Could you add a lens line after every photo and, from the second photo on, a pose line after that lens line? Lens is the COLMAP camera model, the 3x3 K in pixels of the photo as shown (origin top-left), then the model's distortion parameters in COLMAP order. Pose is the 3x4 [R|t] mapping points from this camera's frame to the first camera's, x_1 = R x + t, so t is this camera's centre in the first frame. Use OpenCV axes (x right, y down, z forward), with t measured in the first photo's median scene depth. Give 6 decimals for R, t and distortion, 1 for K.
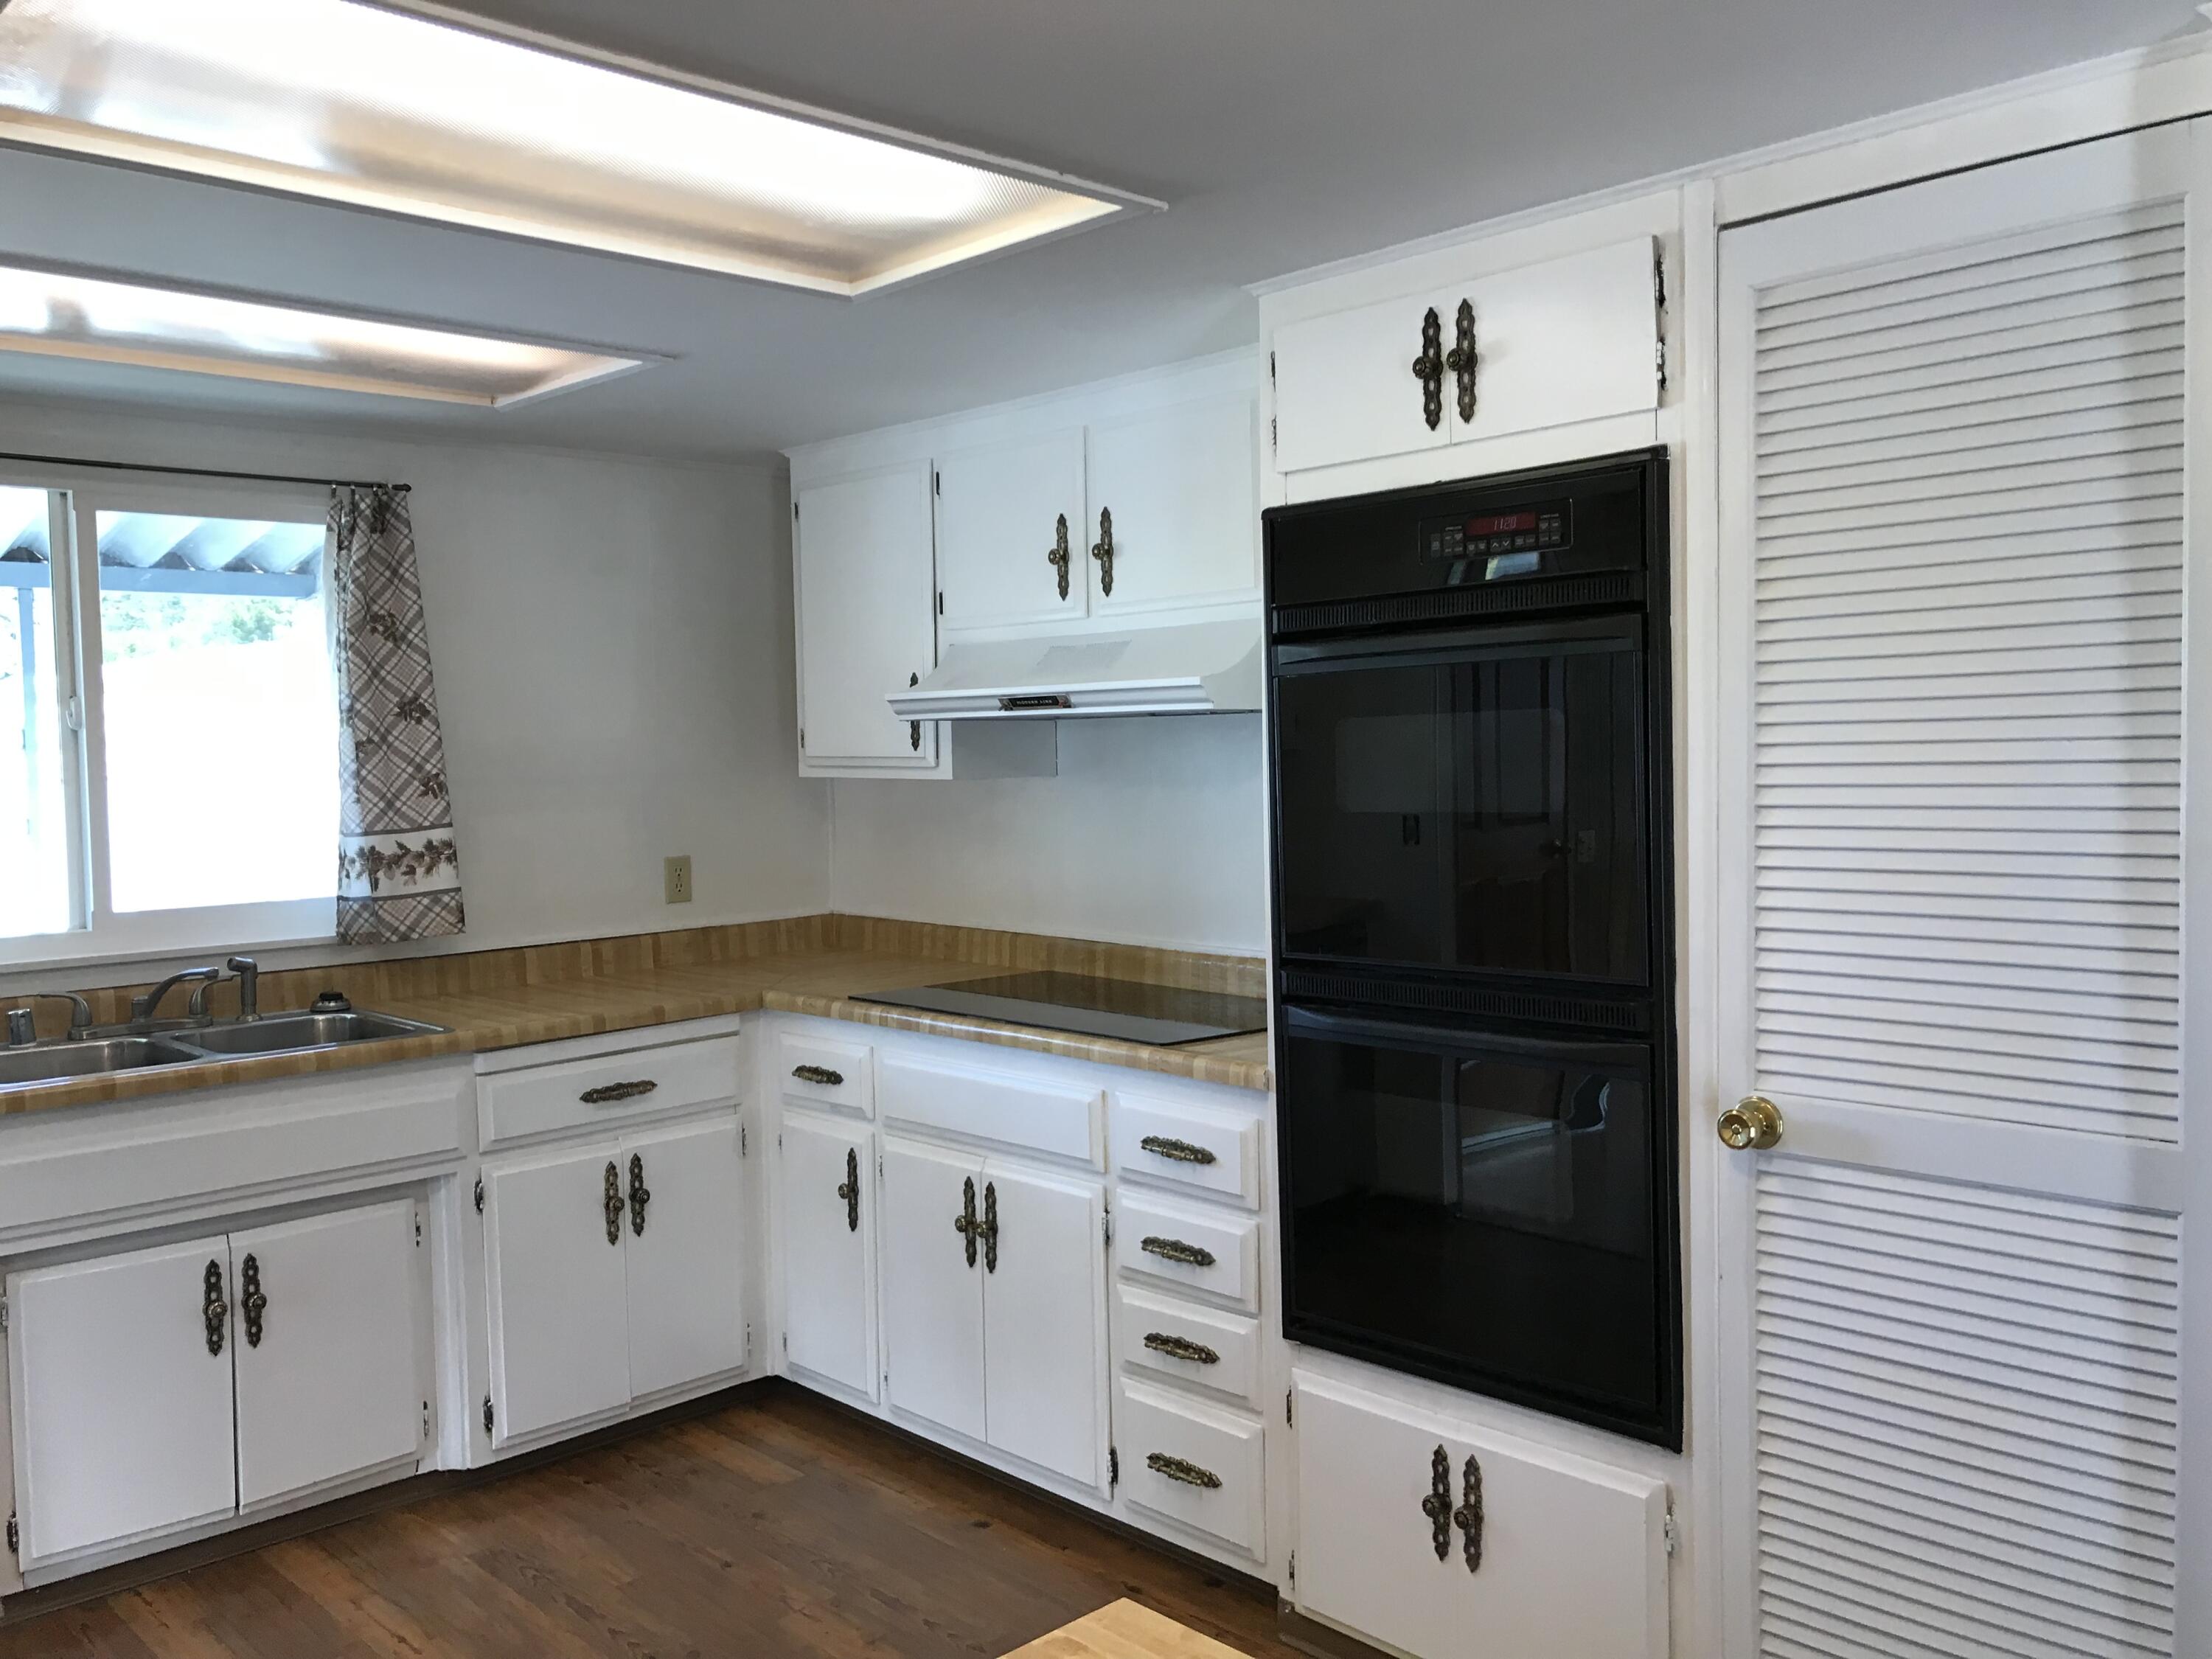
lens RADIAL K [[1830.8, 0, 1099.5], [0, 1830.8, 819.1], [0, 0, 1]] dist [0.048988, -0.051411]
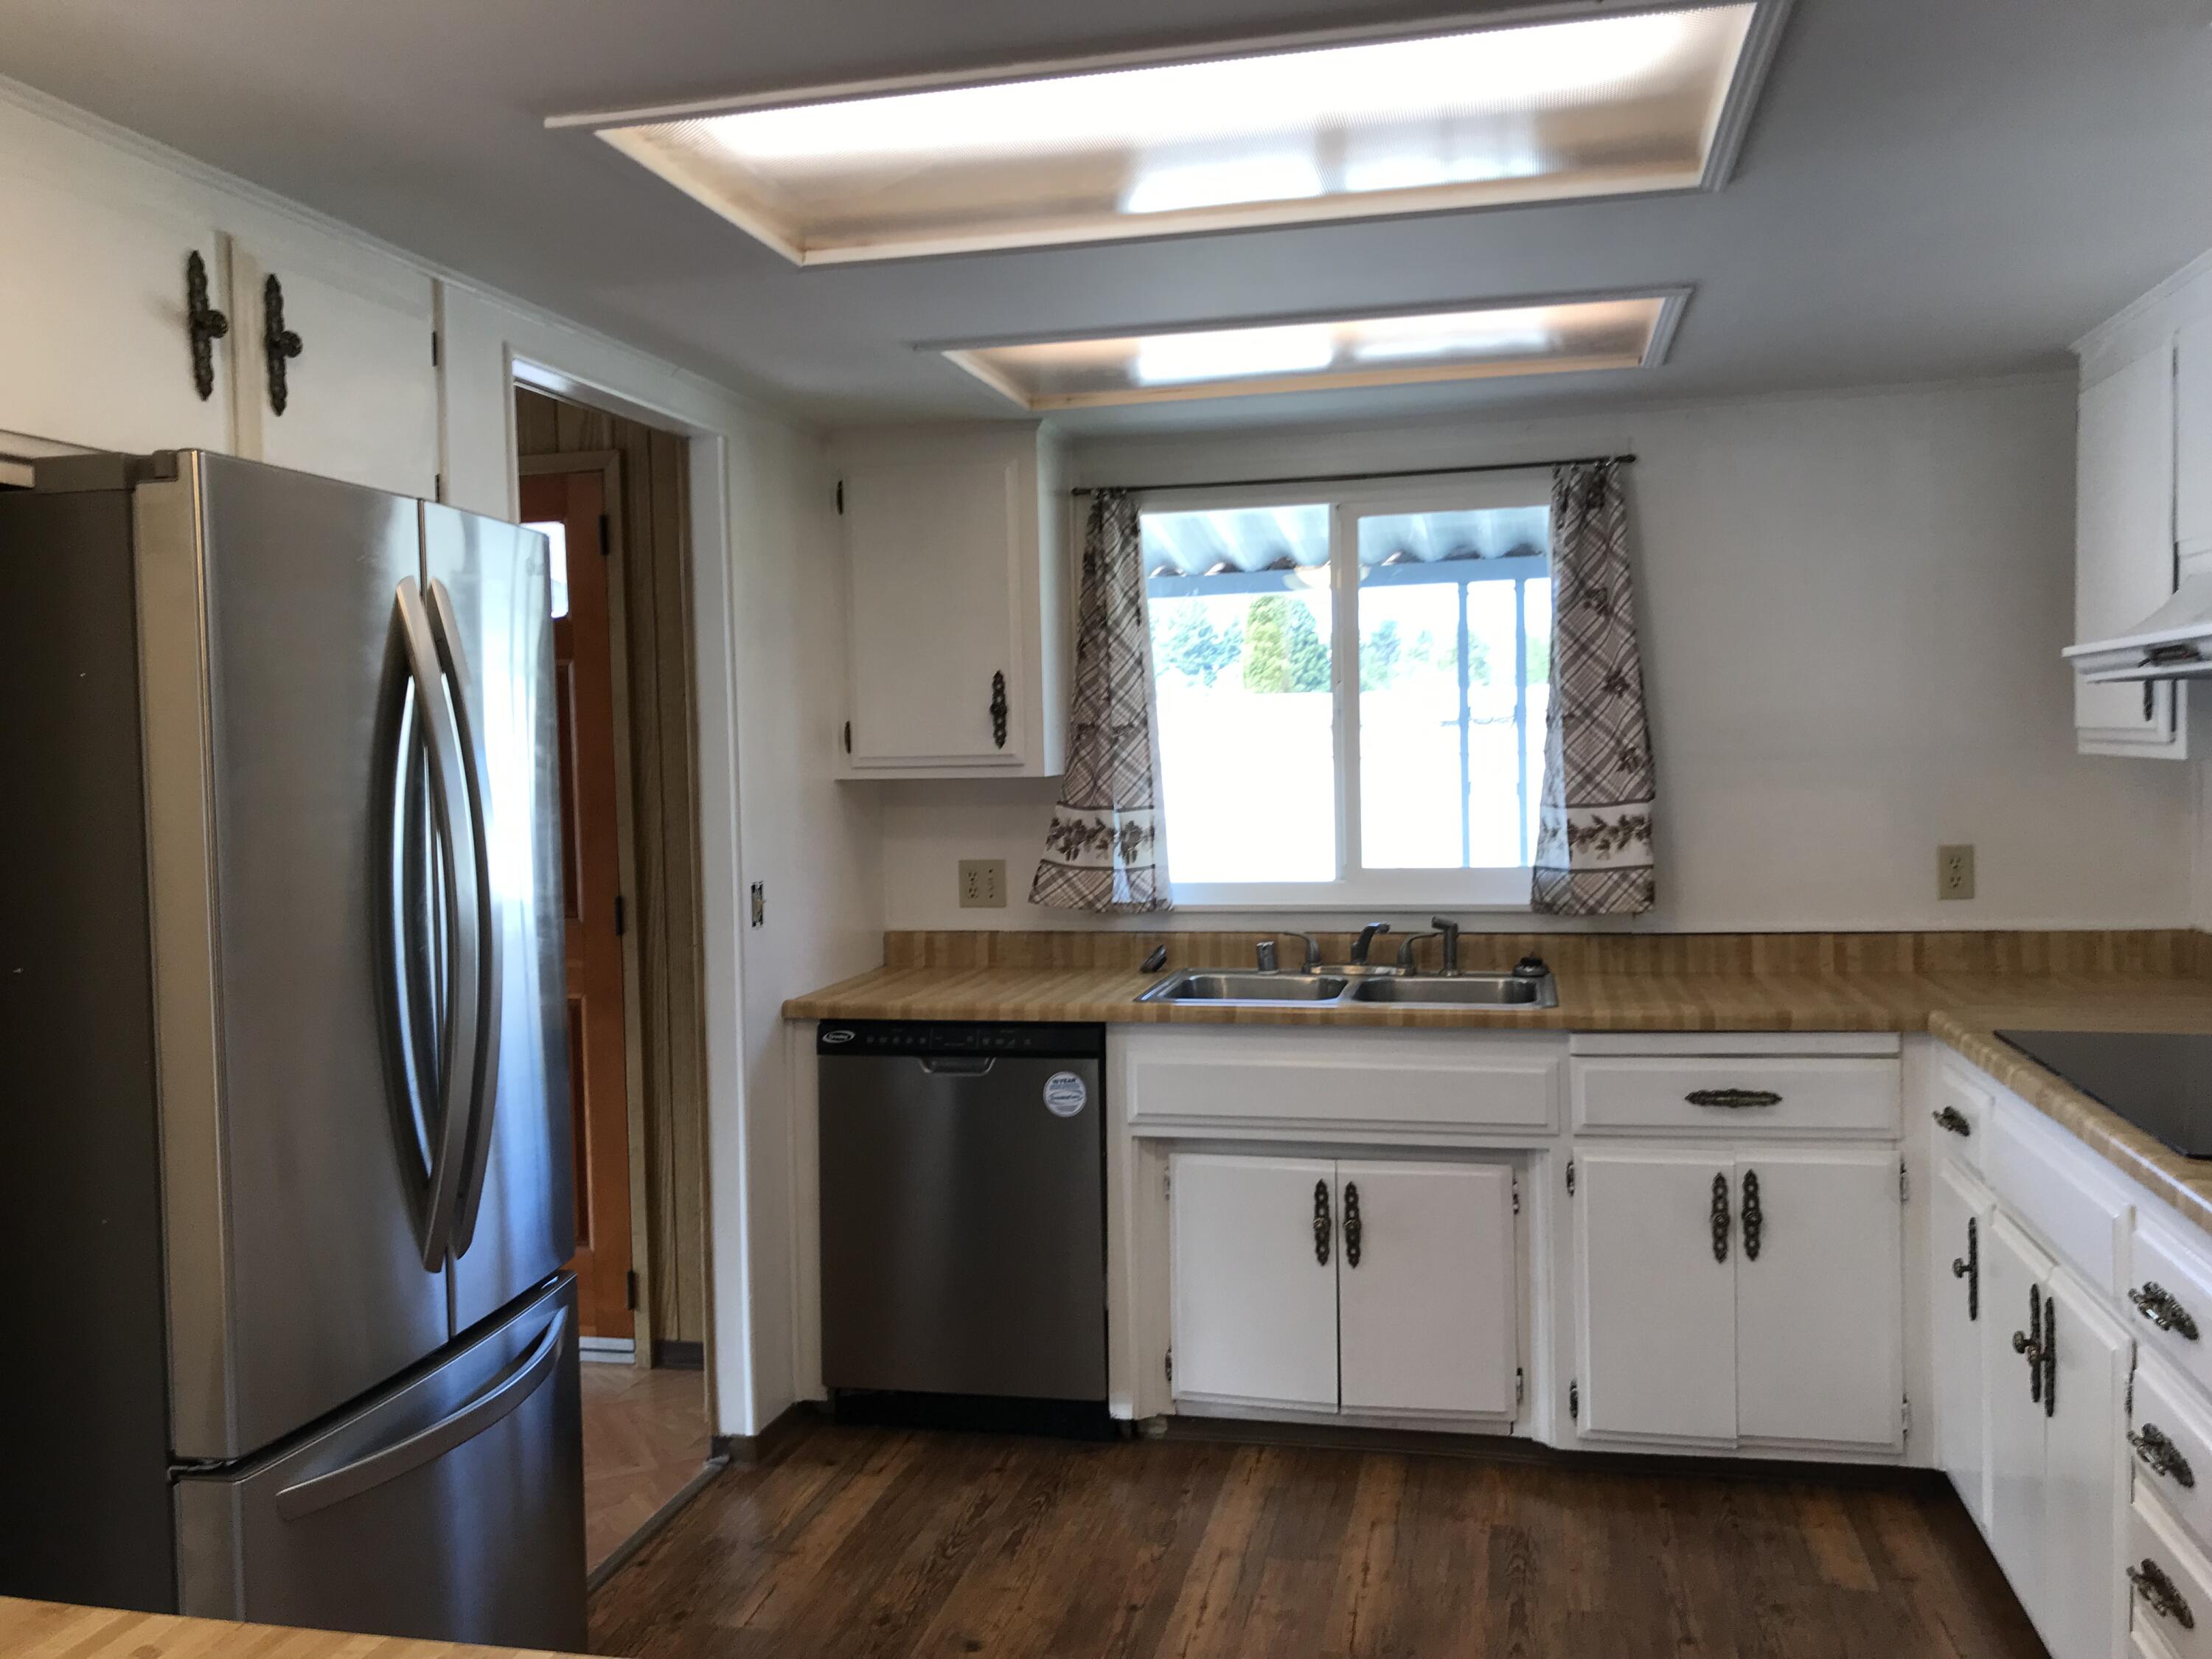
lens RADIAL K [[1830.8, 0, 1099.4], [0, 1830.8, 821.5], [0, 0, 1]] dist [0.048988, -0.051411]
pose [[0.551433, 0.040121, -0.833254, 0.320244], [-0.021588, 0.999195, 0.033824, -0.013178], [0.833940, -0.000664, 0.551855, 0.233408]]
